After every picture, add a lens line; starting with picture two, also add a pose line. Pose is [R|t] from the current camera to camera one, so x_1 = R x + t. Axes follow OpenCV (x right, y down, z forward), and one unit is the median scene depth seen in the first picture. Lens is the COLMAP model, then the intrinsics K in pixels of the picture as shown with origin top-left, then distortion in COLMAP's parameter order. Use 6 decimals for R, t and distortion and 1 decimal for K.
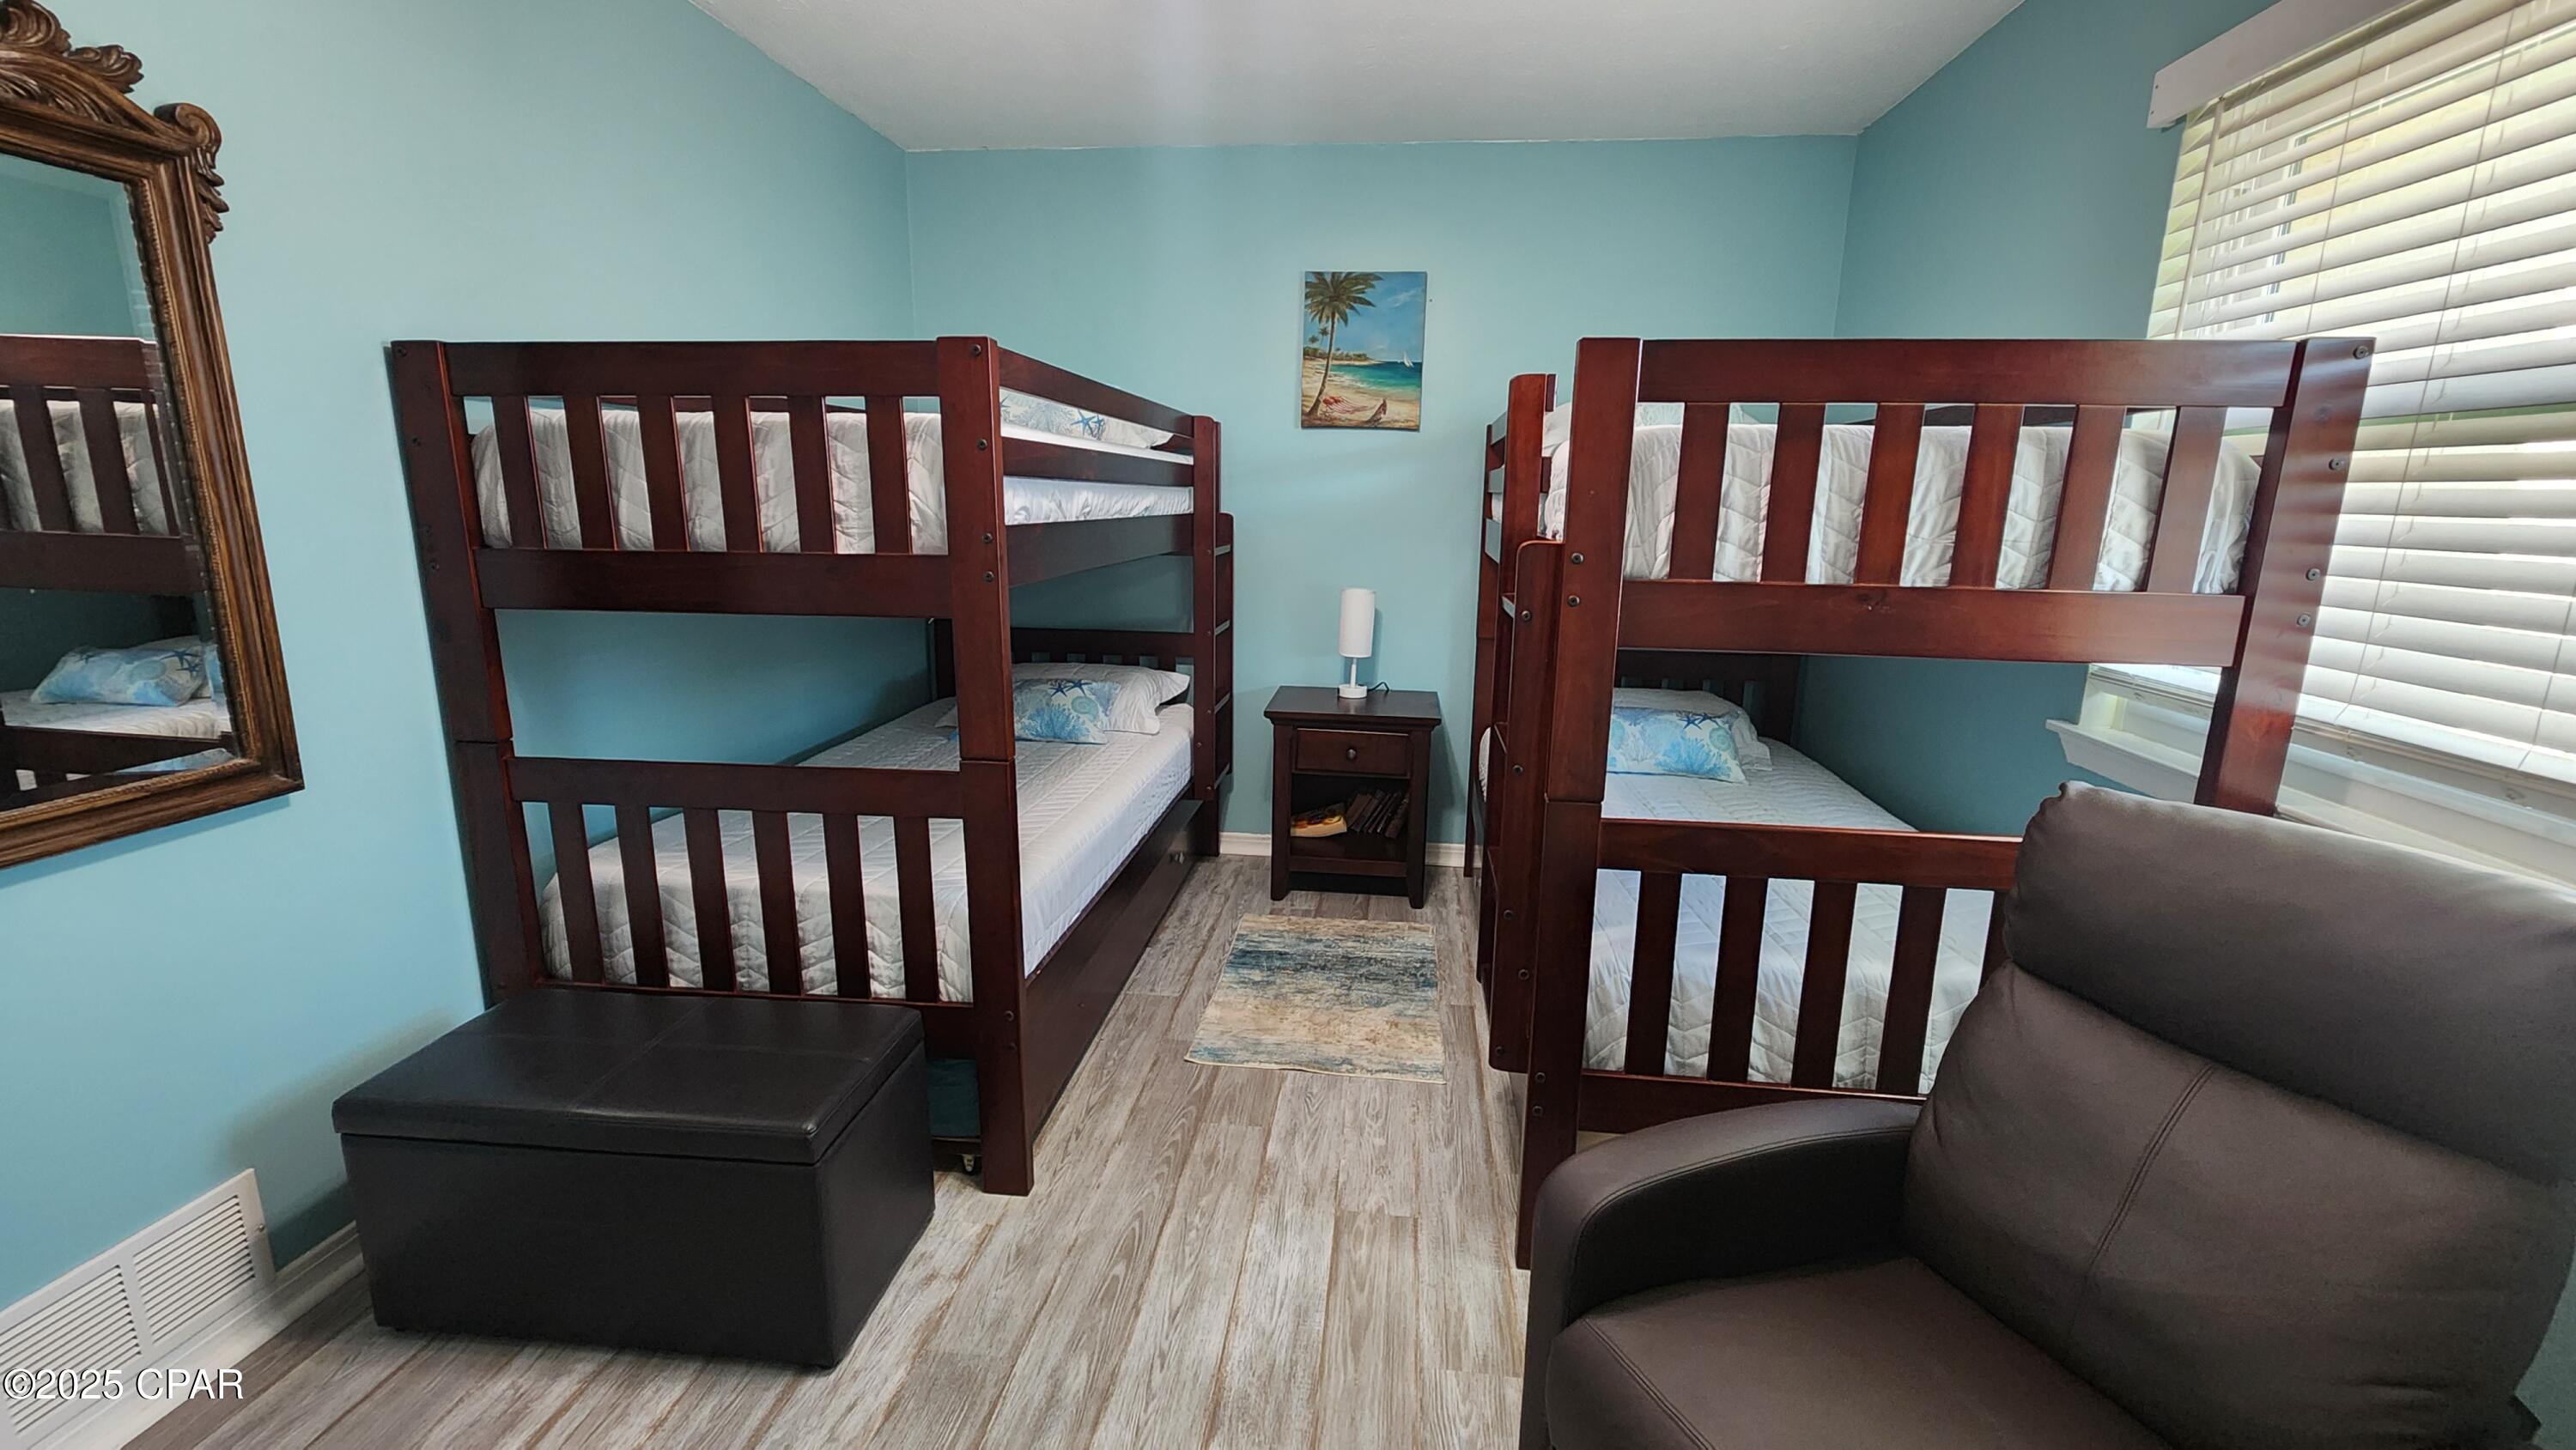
lens RADIAL K [[1061.0, 0, 1287.9], [0, 1061.0, 718.5], [0, 0, 1]] dist [0.000302, -0.000256]
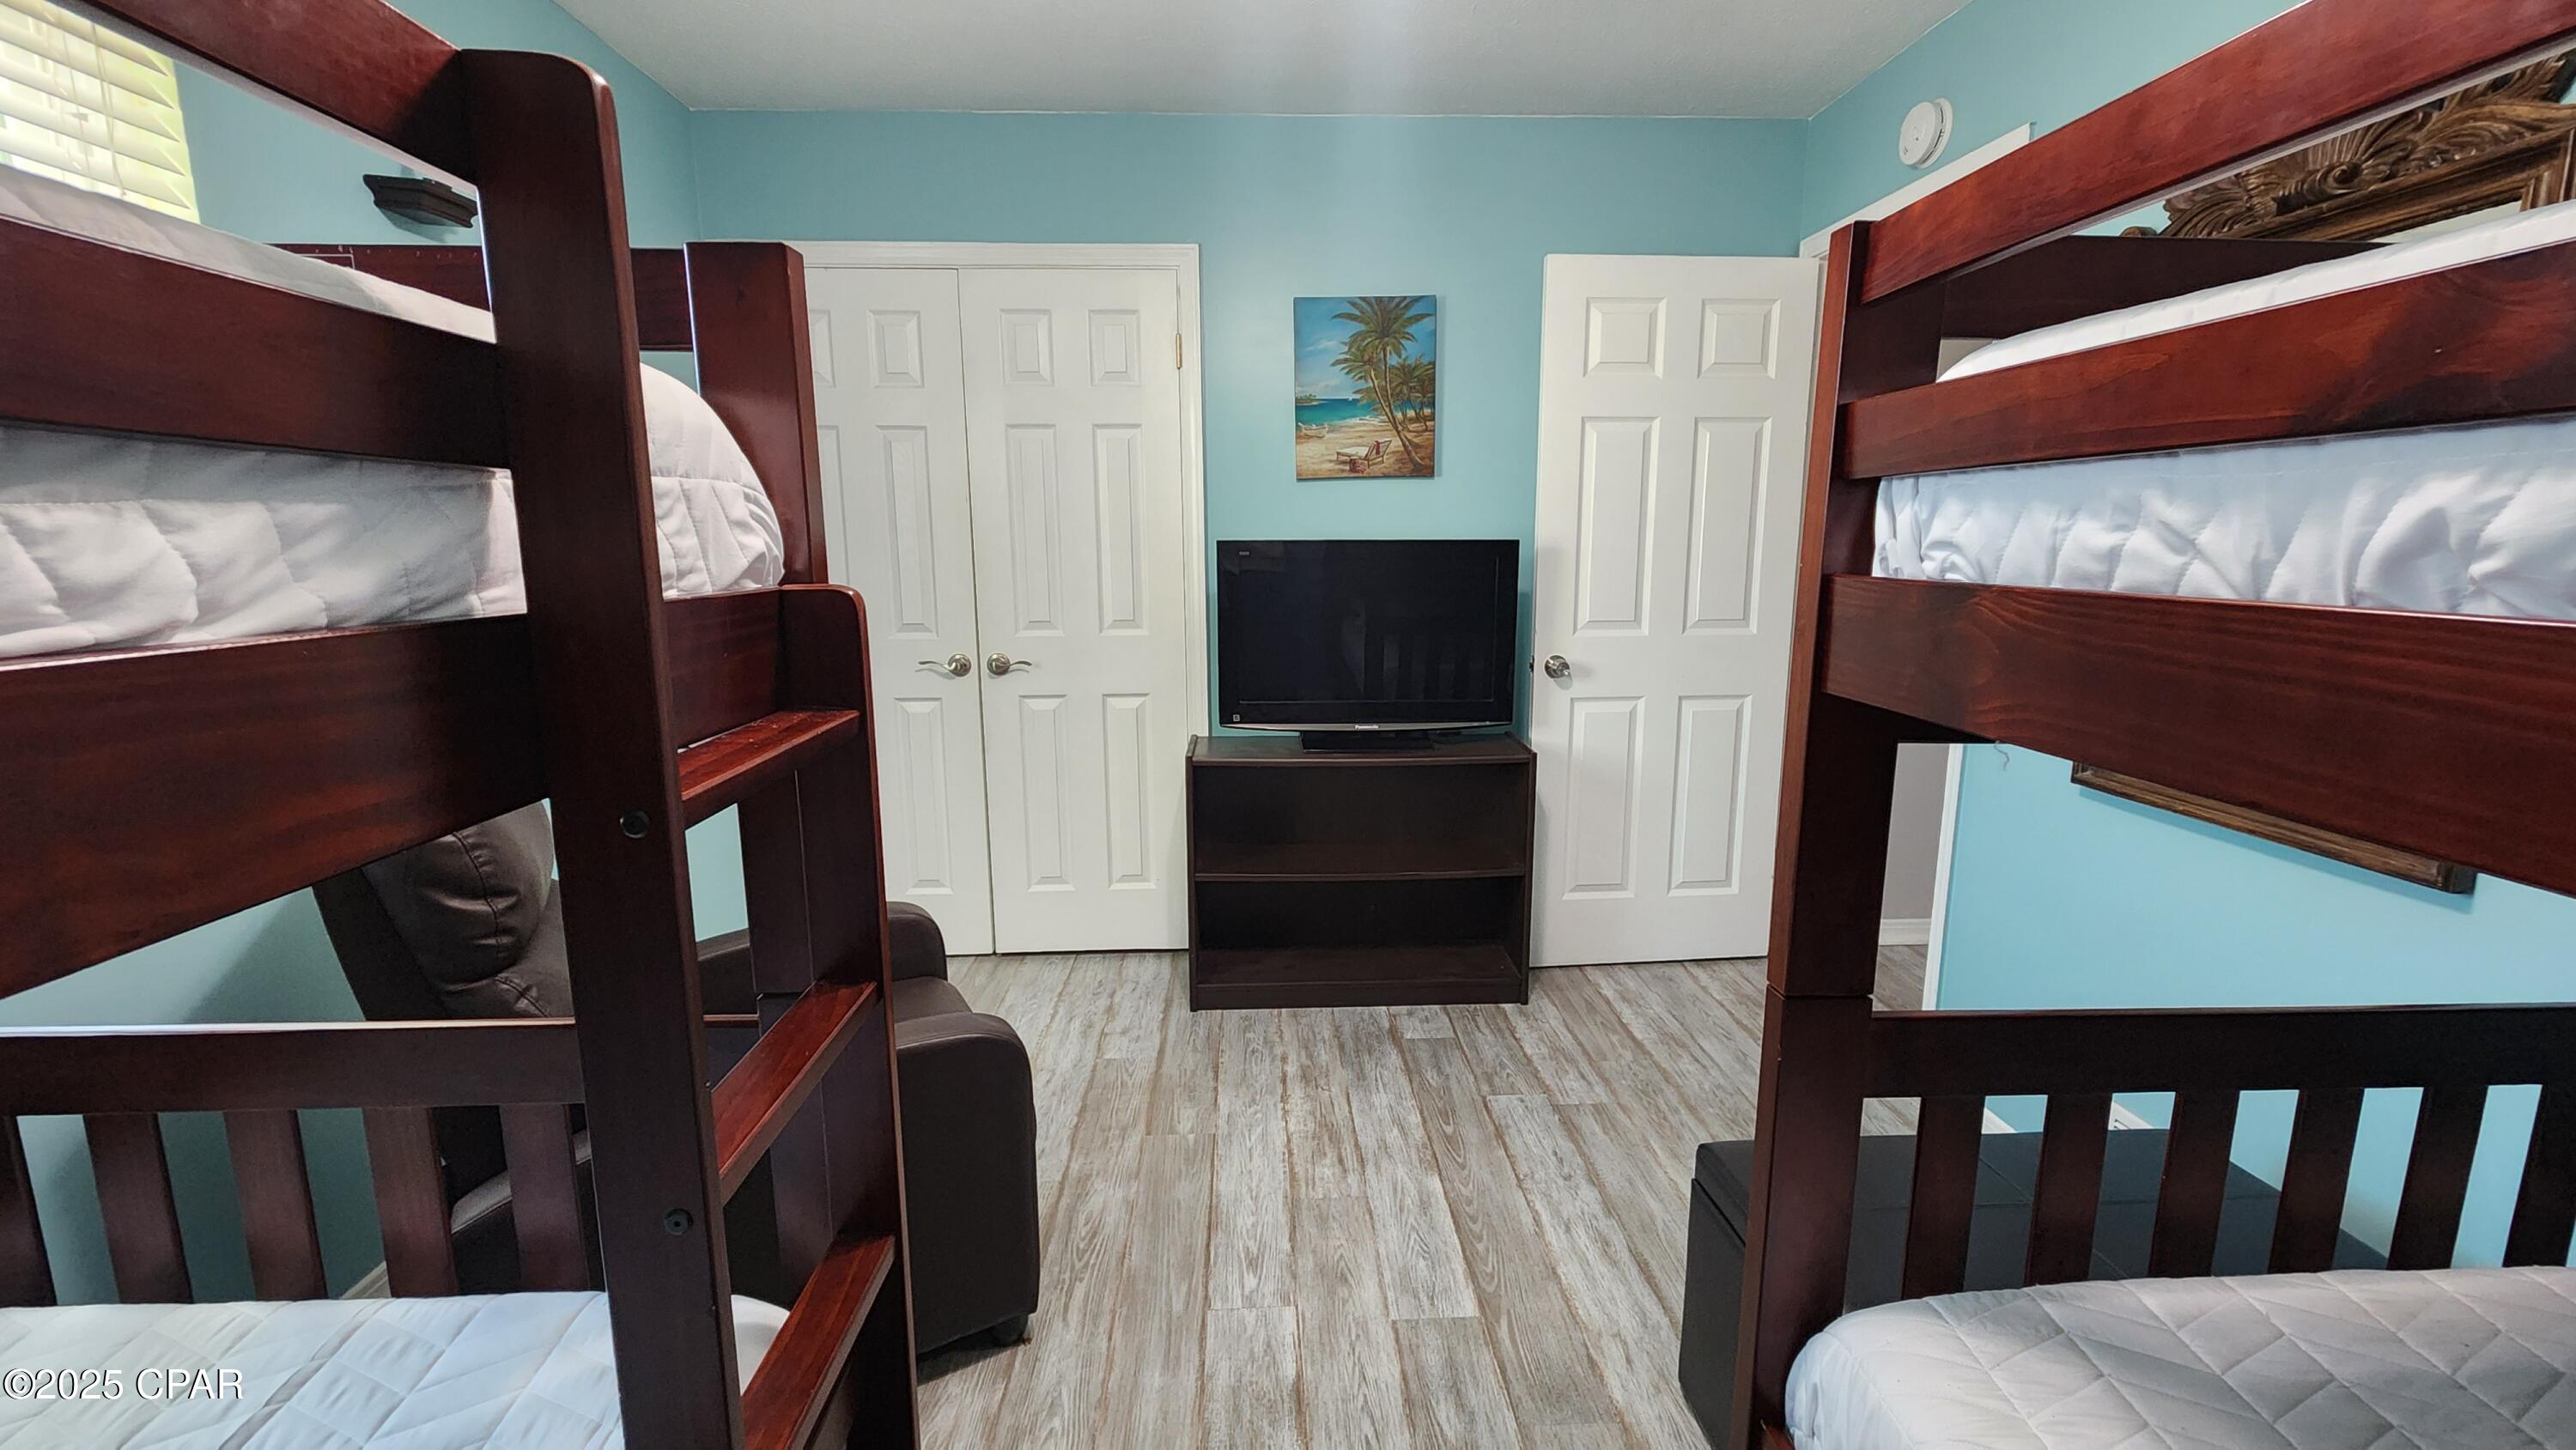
lens RADIAL K [[1061.0, 0, 1287.9], [0, 1061.0, 718.5], [0, 0, 1]] dist [0.000302, -0.000256]
pose [[-0.988080, 0.009953, -0.153616, 0.091723], [-0.047230, 0.930178, 0.364057, -0.333979], [0.146514, 0.366973, -0.918621, 1.664978]]
